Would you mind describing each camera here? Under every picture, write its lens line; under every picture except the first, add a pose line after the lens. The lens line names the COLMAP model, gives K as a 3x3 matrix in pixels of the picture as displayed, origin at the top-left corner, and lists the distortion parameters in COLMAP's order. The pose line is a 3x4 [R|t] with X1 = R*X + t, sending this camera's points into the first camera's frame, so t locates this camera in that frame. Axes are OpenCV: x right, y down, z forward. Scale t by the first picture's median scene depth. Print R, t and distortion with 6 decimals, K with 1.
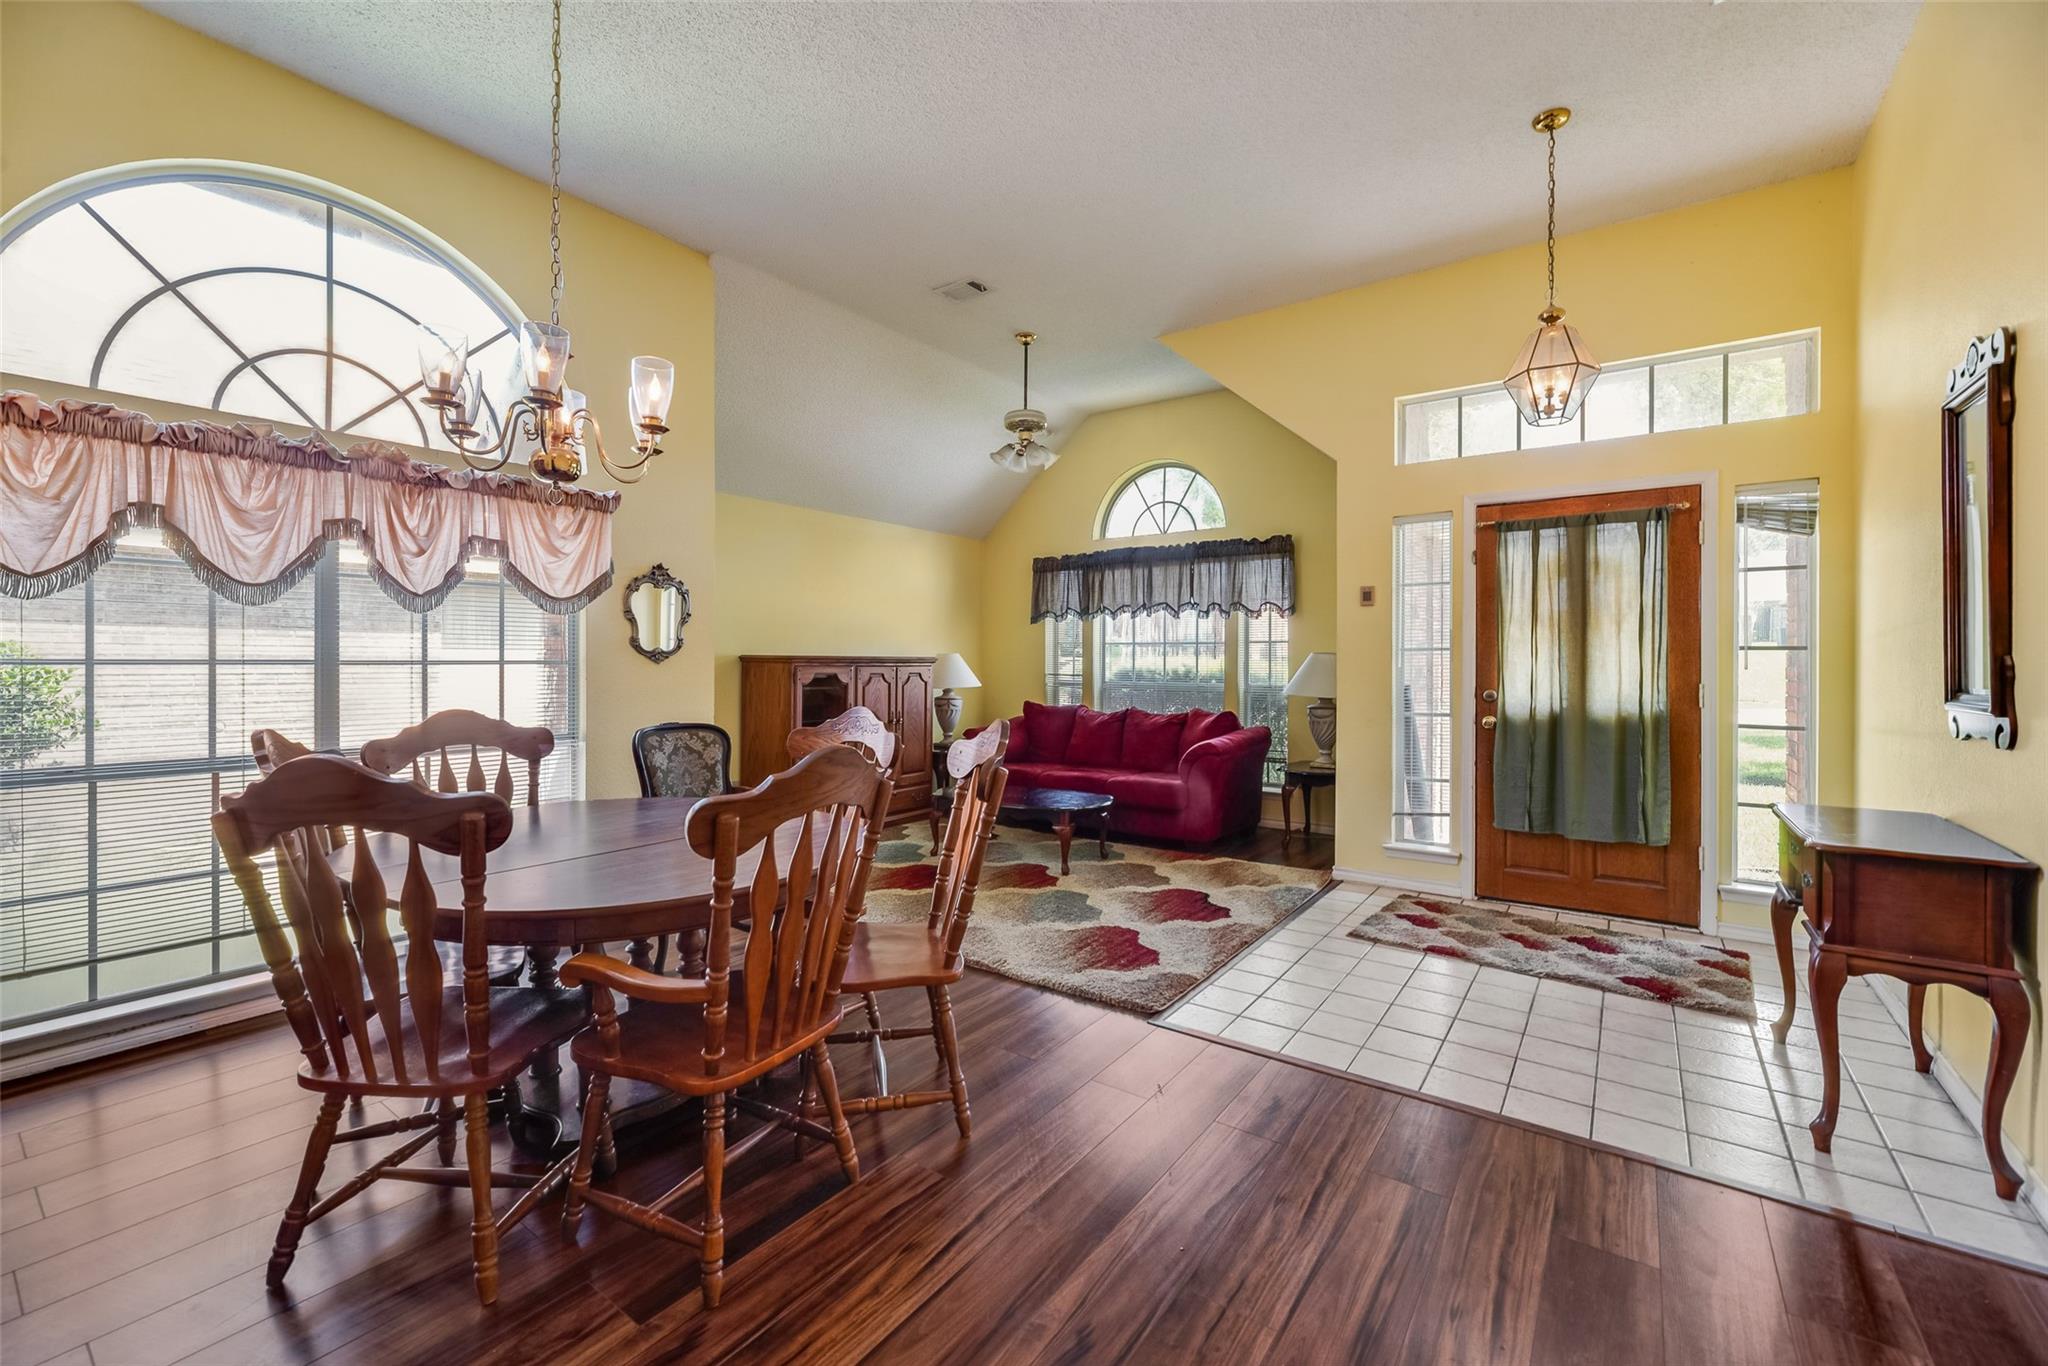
lens RADIAL K [[852.4, 0, 1018.6], [0, 852.4, 679.7], [0, 0, 1]] dist [0.025081, 0.000170]
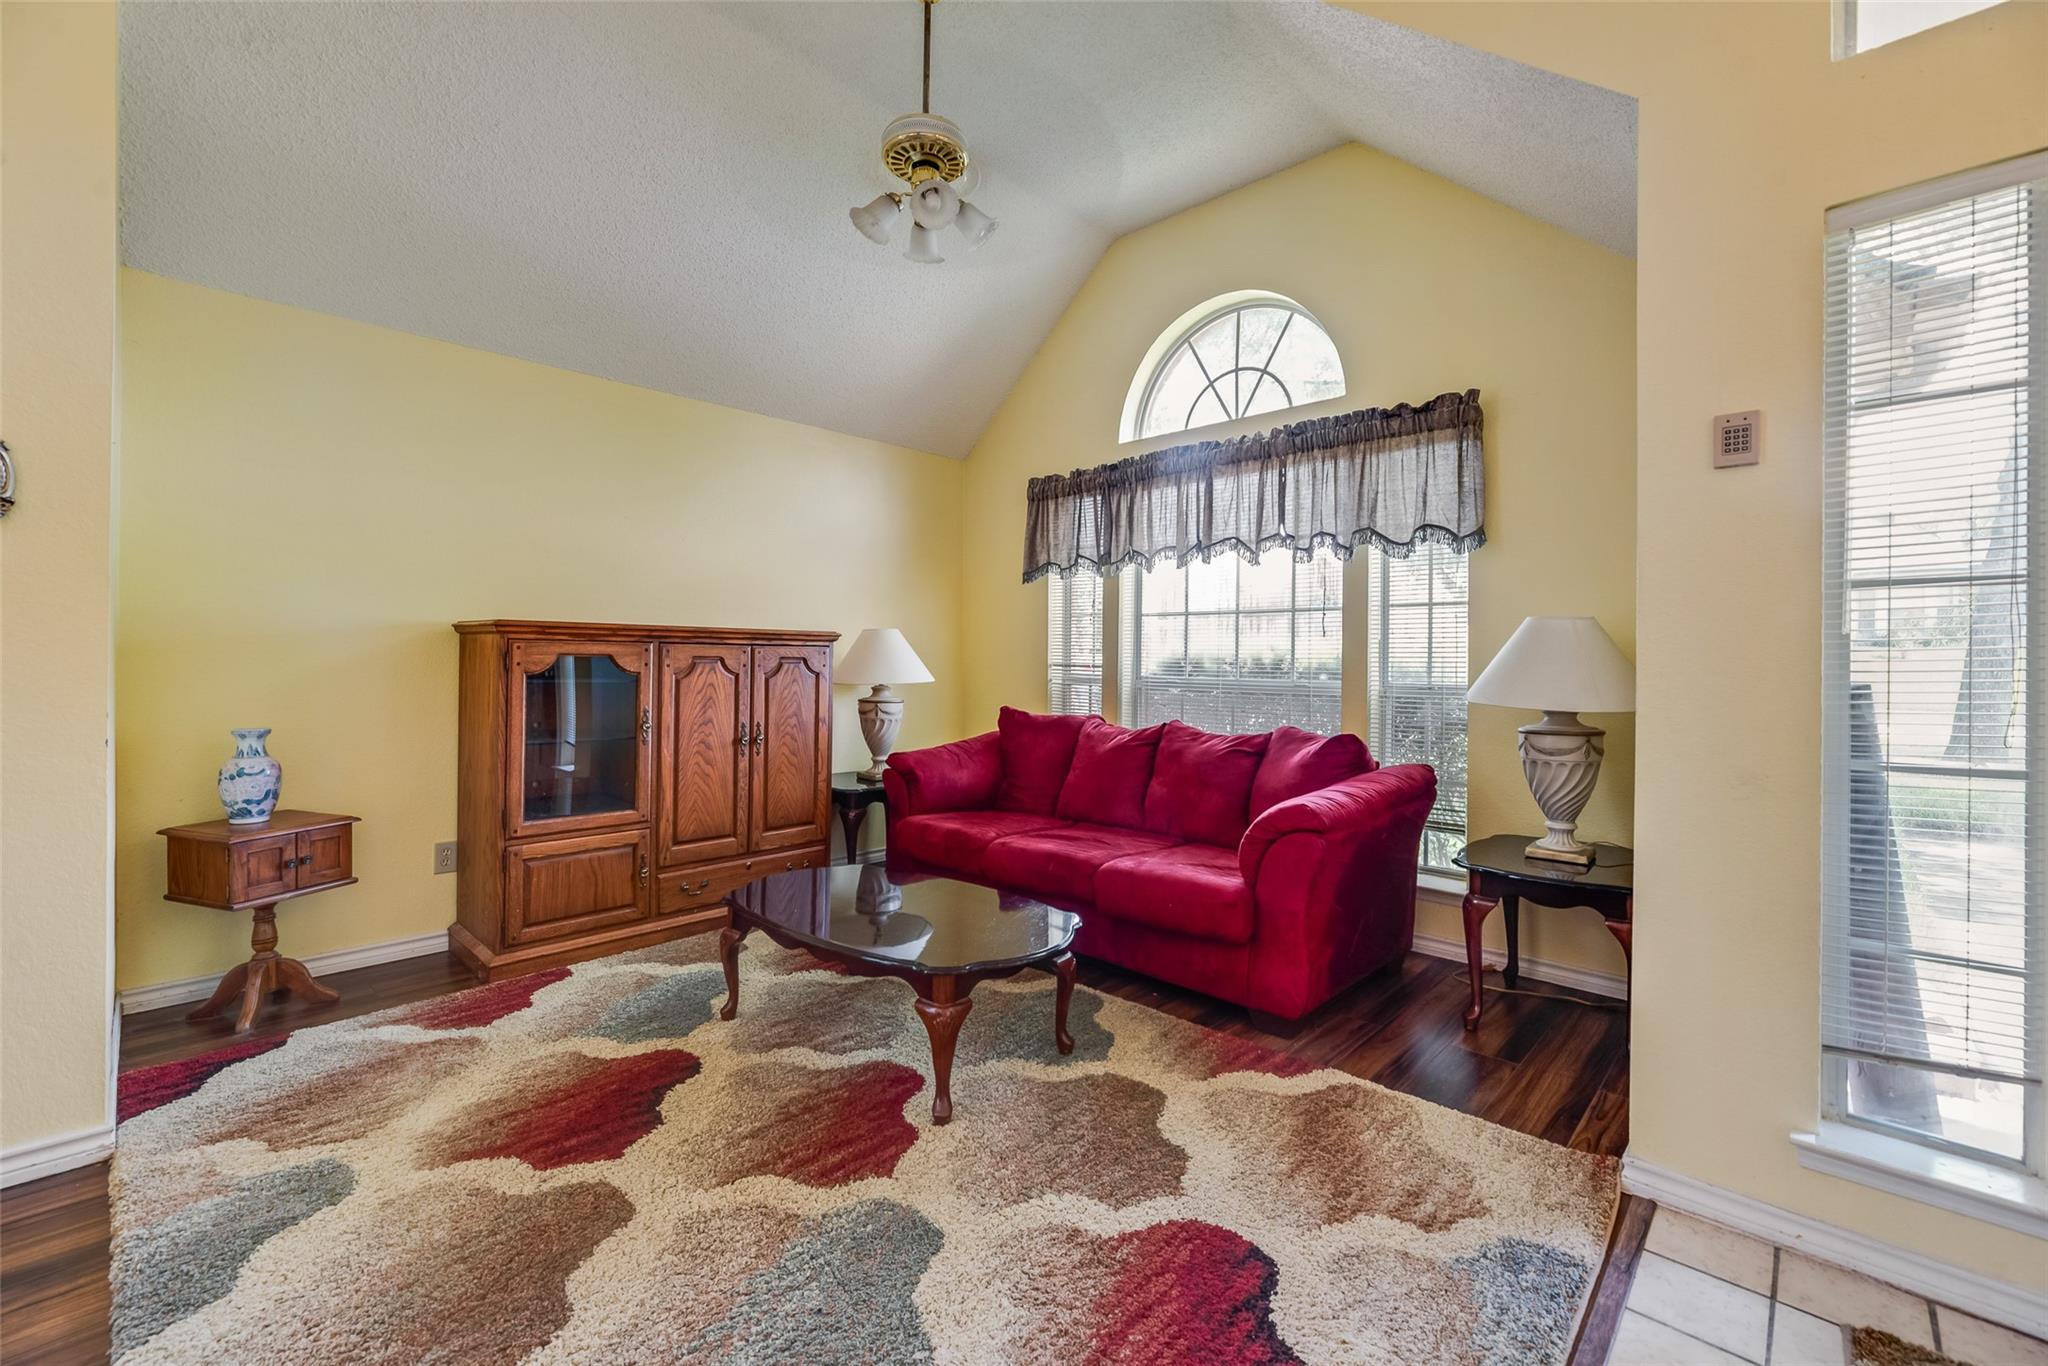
lens RADIAL K [[852.4, 0, 1029.0], [0, 852.4, 666.8], [0, 0, 1]] dist [0.025081, 0.000170]
pose [[0.991380, 0.006062, -0.130879, 0.109807], [-0.007940, 0.999873, -0.013834, 0.004786], [0.130778, 0.014754, 0.991302, 0.415630]]
